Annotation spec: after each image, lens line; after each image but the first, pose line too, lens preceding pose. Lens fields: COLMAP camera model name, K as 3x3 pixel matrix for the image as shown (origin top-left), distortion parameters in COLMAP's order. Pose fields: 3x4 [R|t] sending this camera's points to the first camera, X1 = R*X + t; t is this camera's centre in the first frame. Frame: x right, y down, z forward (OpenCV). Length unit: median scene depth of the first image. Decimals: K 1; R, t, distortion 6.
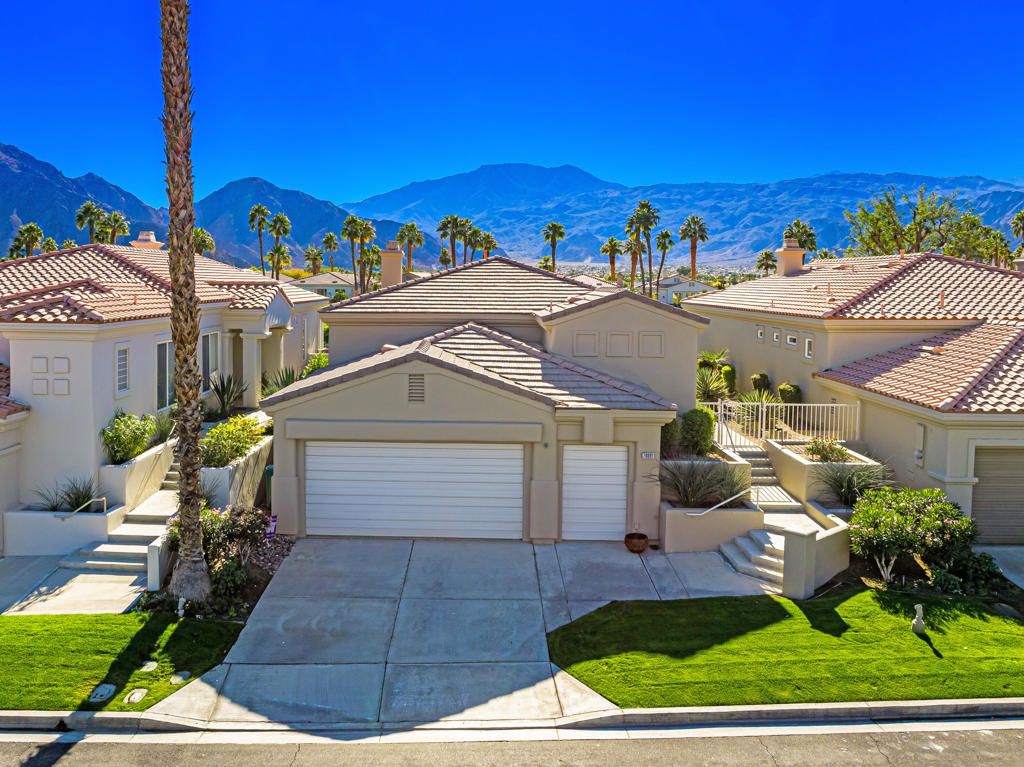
lens RADIAL K [[876.7, 0, 469.0], [0, 876.7, 330.3], [0, 0, 1]] dist [-0.040213, 0.002785]
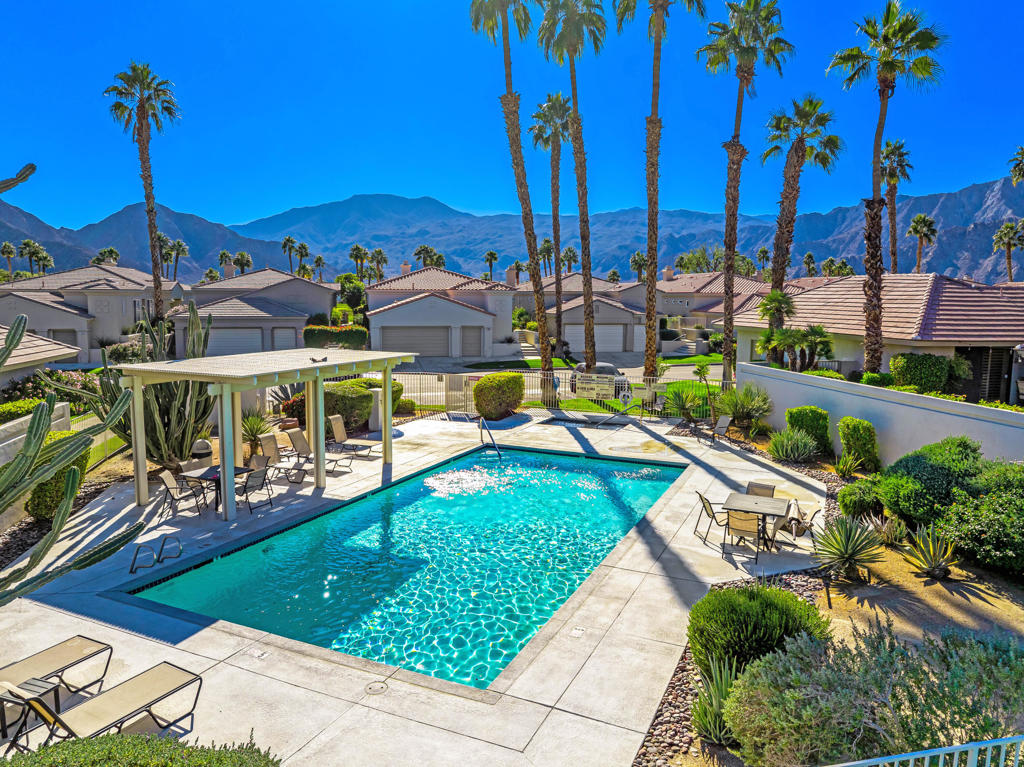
lens RADIAL K [[719.0, 0, 512.0], [0, 719.0, 383.5], [0, 0, 1]] dist [-0.035612, -0.002054]
pose [[0.974146, -0.028279, 0.224145, -1.244619], [0.012922, 0.997485, 0.069687, 0.187948], [-0.225552, -0.064988, 0.972061, -2.103876]]
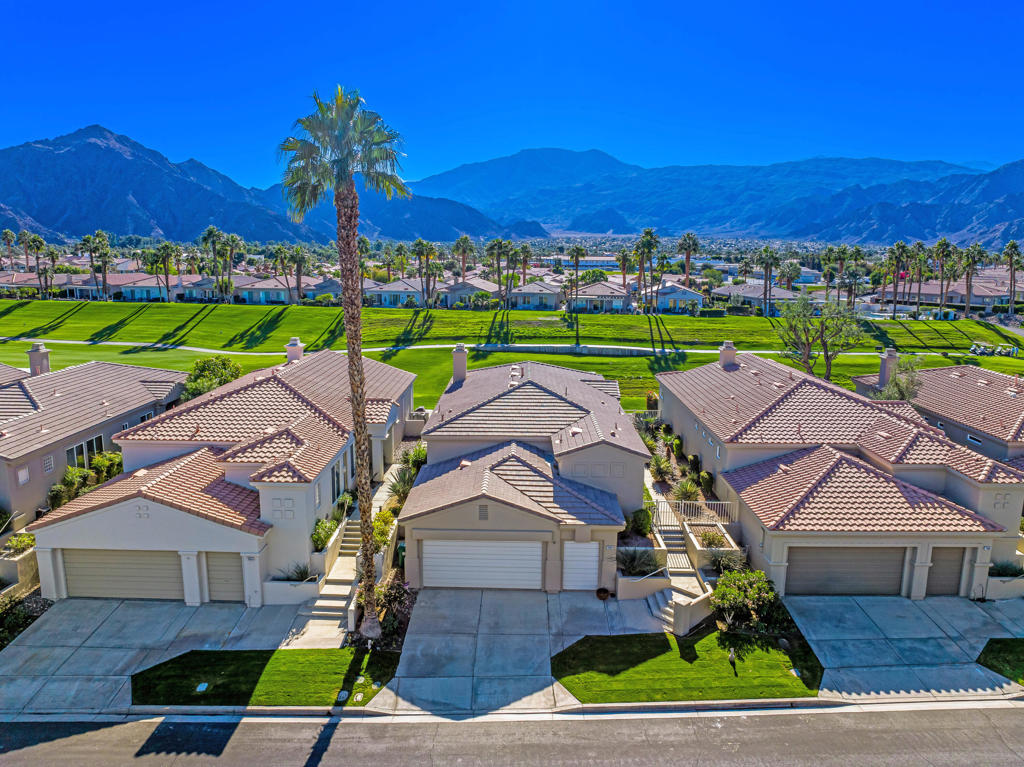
lens RADIAL K [[719.0, 0, 512.0], [0, 719.0, 383.5], [0, 0, 1]] dist [-0.035612, -0.002054]
pose [[0.999998, -0.000814, 0.001563, -0.003345], [0.000606, 0.991602, 0.129325, -0.458529], [-0.001655, -0.129324, 0.991601, -0.521352]]
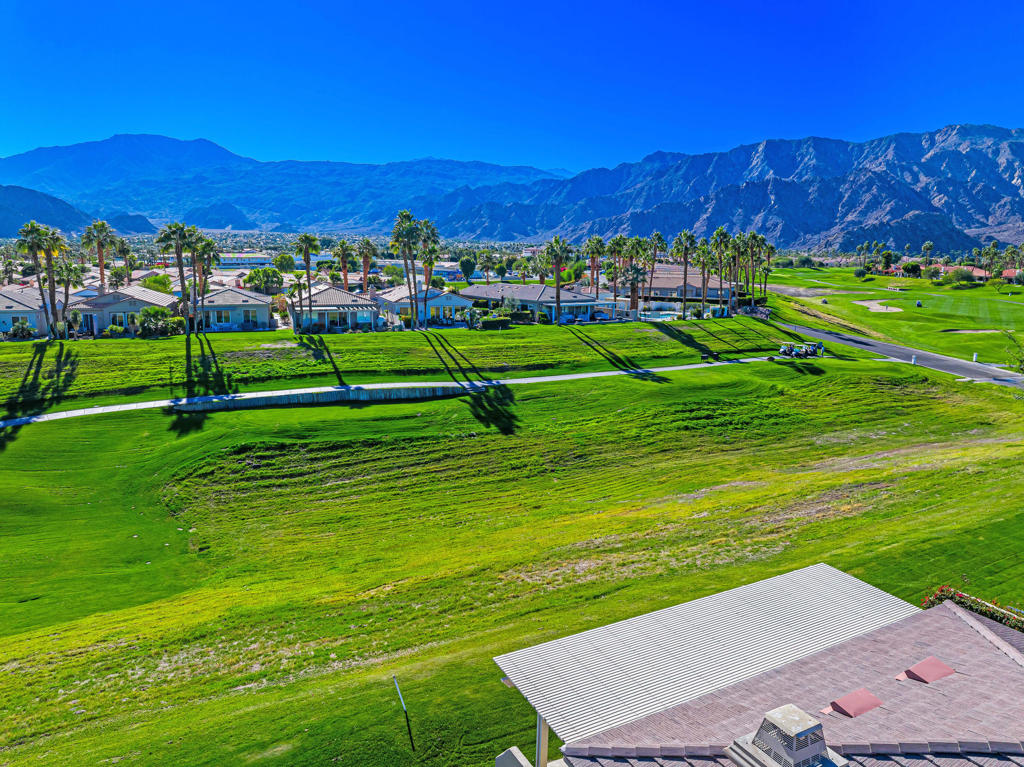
lens RADIAL K [[719.0, 0, 512.0], [0, 719.0, 383.5], [0, 0, 1]] dist [-0.035612, -0.002054]
pose [[0.874295, -0.089757, 0.477025, -0.592814], [0.024932, 0.989761, 0.140537, -0.551317], [-0.484755, -0.110977, 0.867581, 2.092692]]
